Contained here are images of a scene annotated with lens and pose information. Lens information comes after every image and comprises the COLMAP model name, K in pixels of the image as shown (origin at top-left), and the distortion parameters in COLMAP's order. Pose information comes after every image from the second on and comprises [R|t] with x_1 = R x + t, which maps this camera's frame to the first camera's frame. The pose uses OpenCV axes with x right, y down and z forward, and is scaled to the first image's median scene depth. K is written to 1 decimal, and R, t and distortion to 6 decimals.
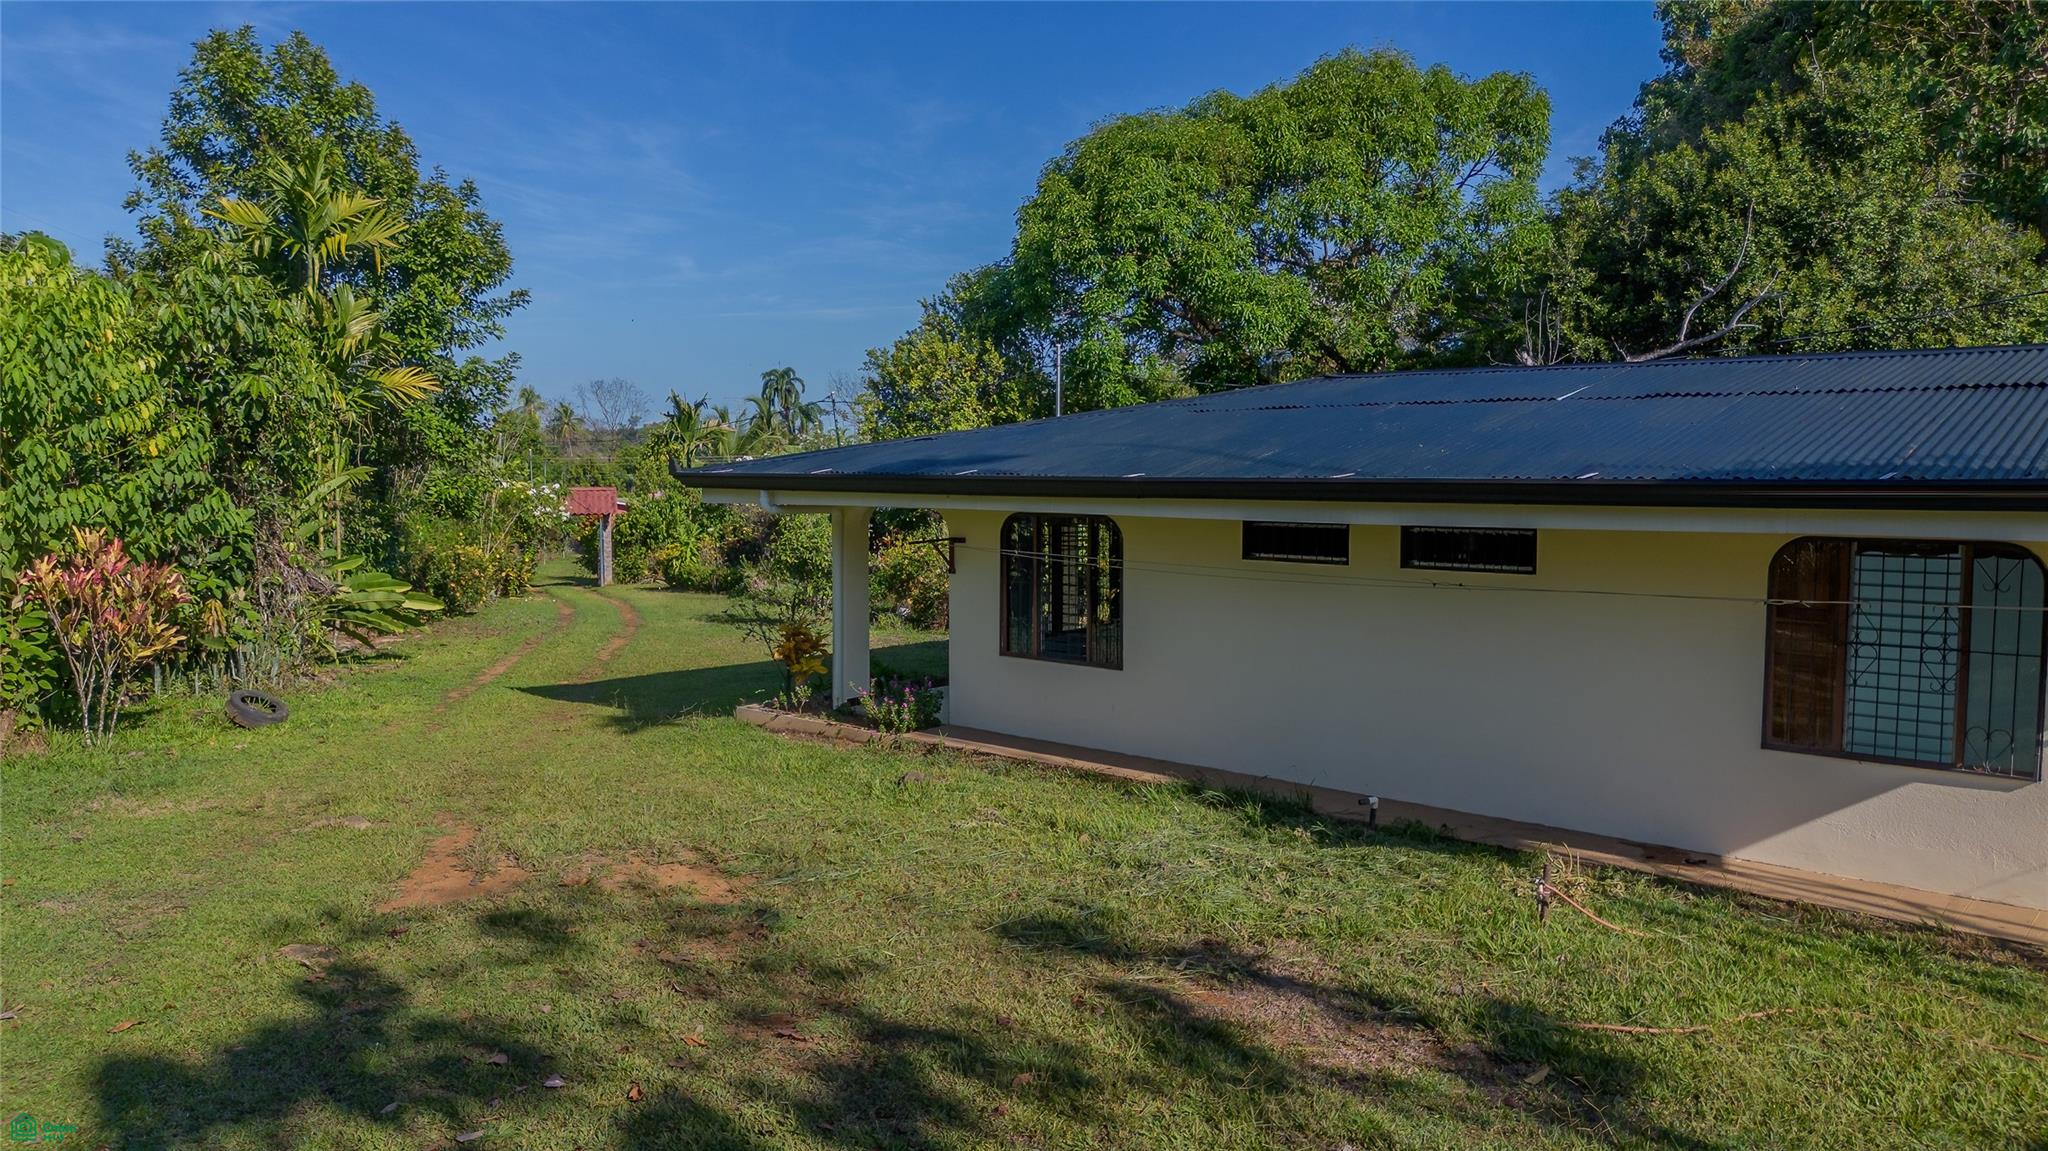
lens RADIAL K [[1470.9, 0, 1033.6], [0, 1470.9, 587.0], [0, 0, 1]] dist [0.099785, -0.097351]
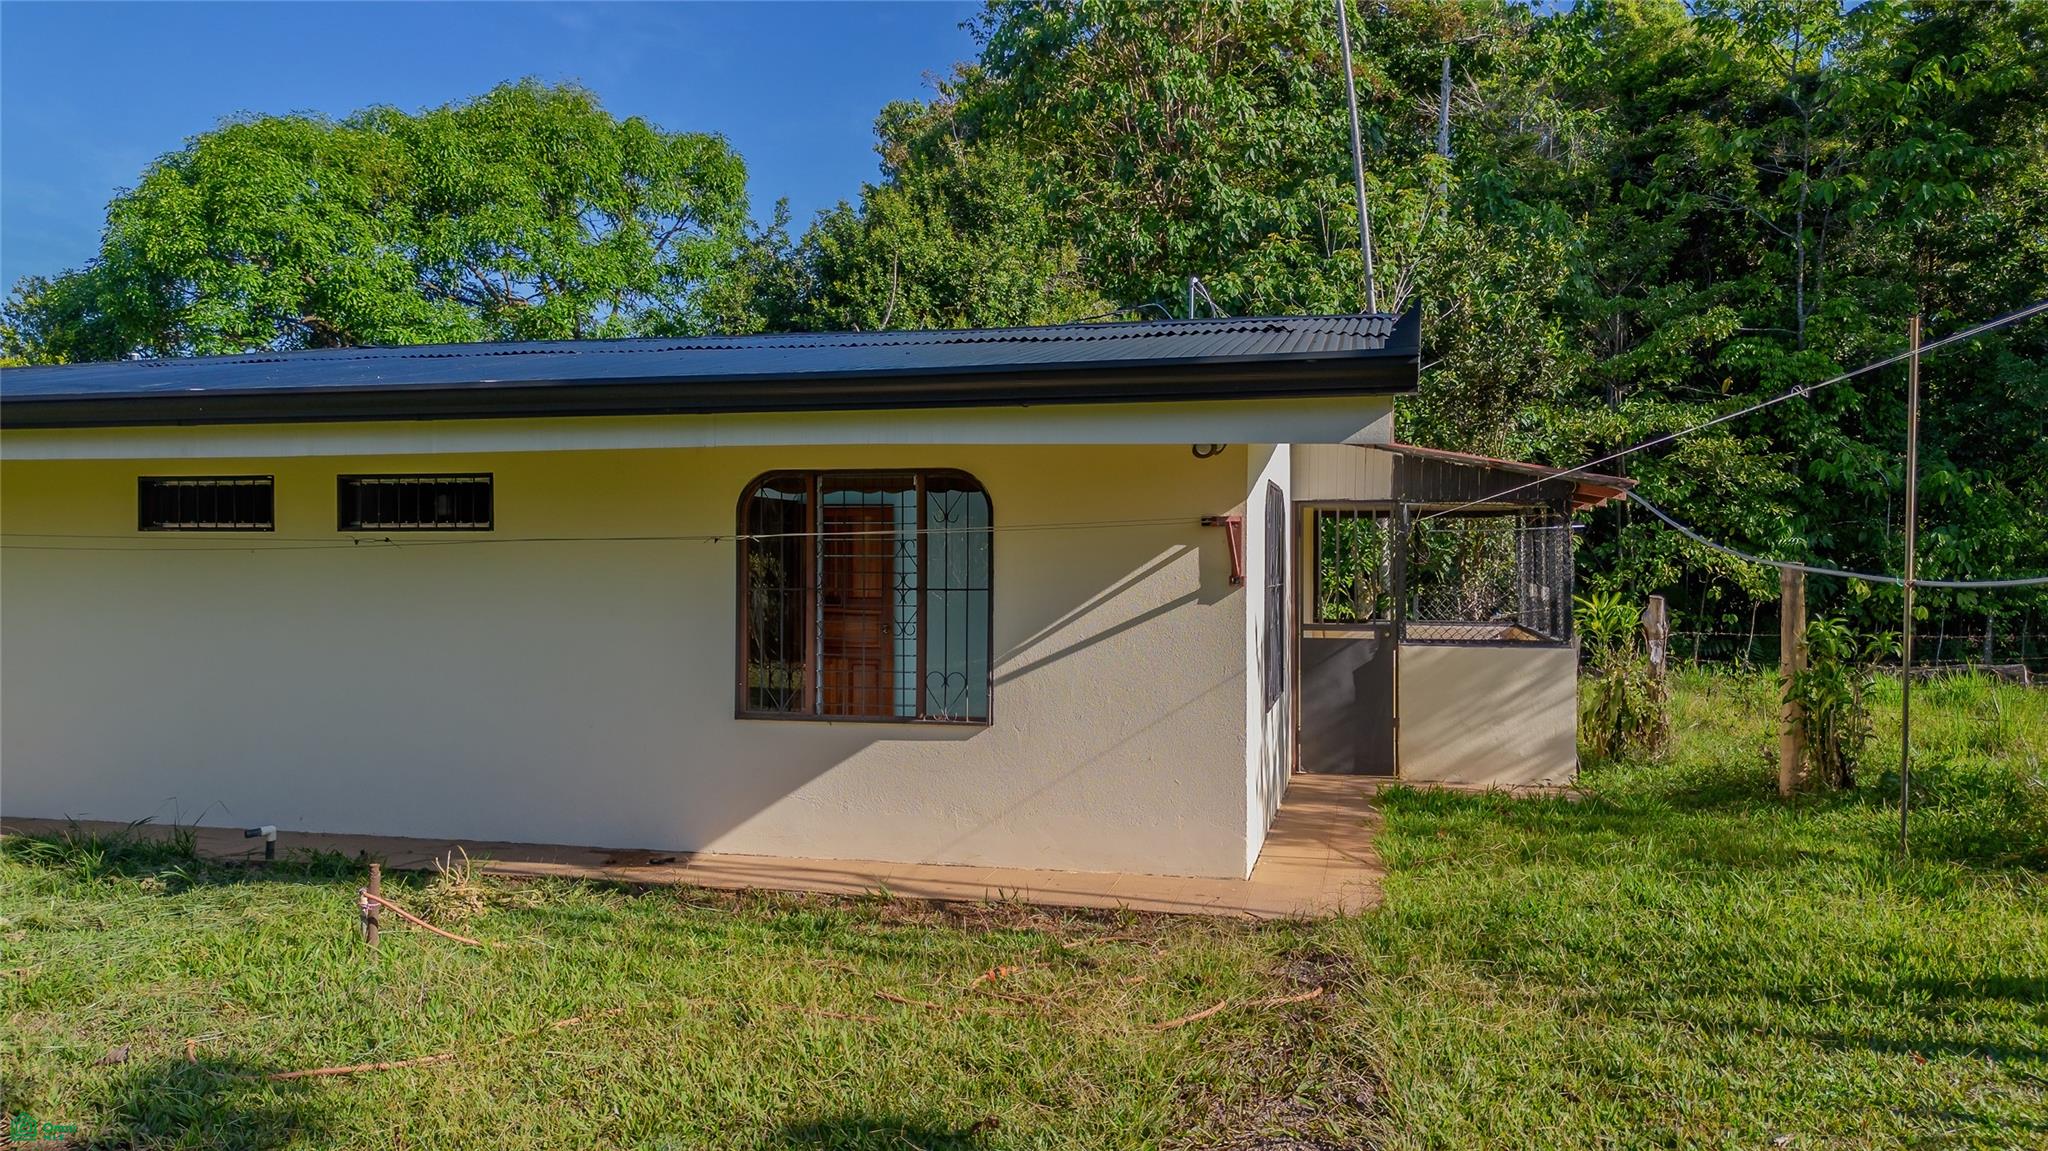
lens RADIAL K [[1470.9, 0, 1033.6], [0, 1470.9, 587.0], [0, 0, 1]] dist [0.099785, -0.097351]
pose [[0.894177, -0.003816, 0.447698, 0.098112], [0.034986, 0.997501, -0.061374, 0.034049], [-0.446345, 0.070542, 0.892076, 0.061921]]
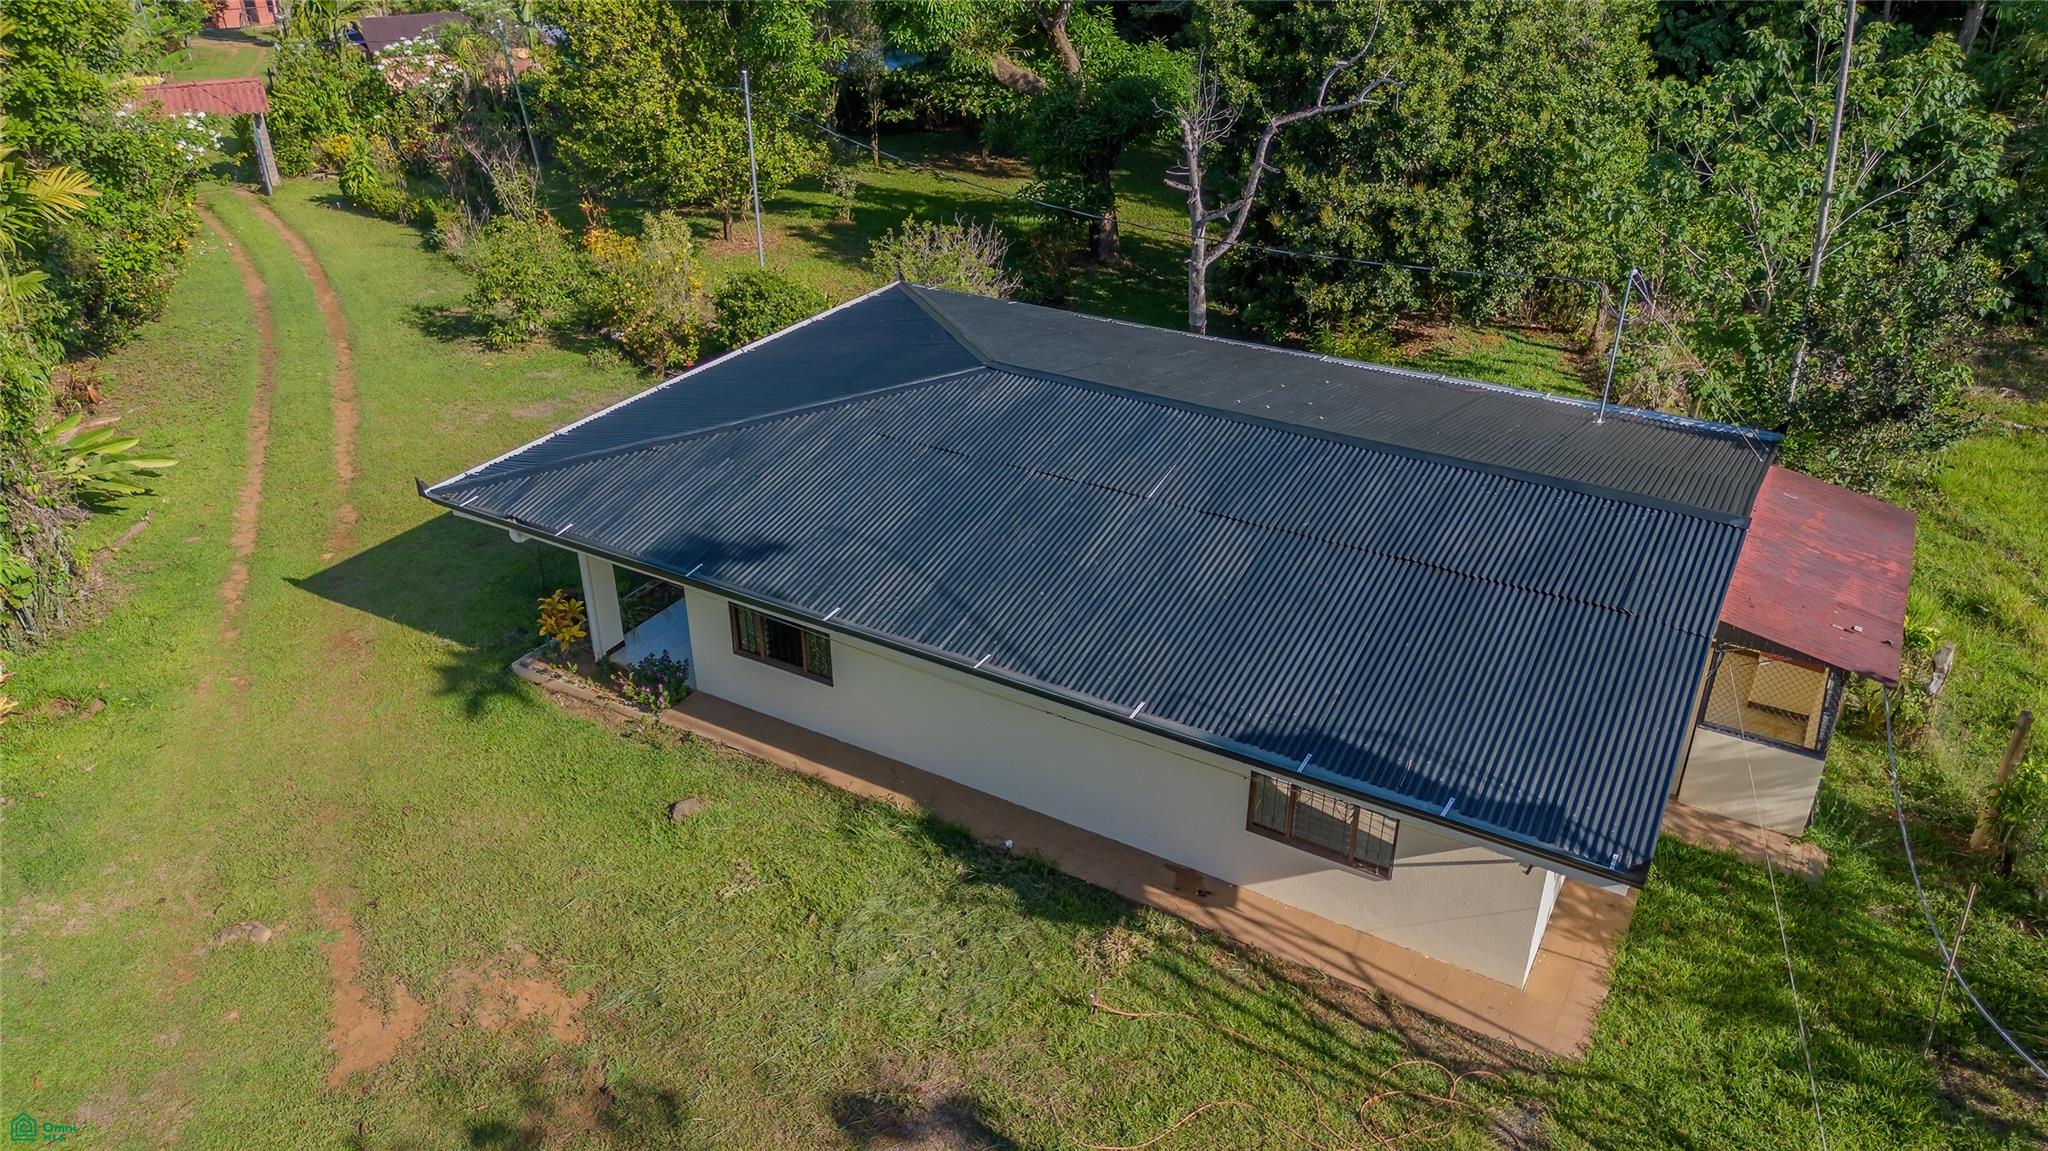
lens RADIAL K [[1470.9, 0, 1033.6], [0, 1470.9, 587.0], [0, 0, 1]] dist [0.099785, -0.097351]
pose [[0.982786, -0.086310, 0.163349, 0.015326], [0.009530, 0.906672, 0.421729, -0.291459], [-0.184504, -0.412913, 0.891886, -0.083691]]
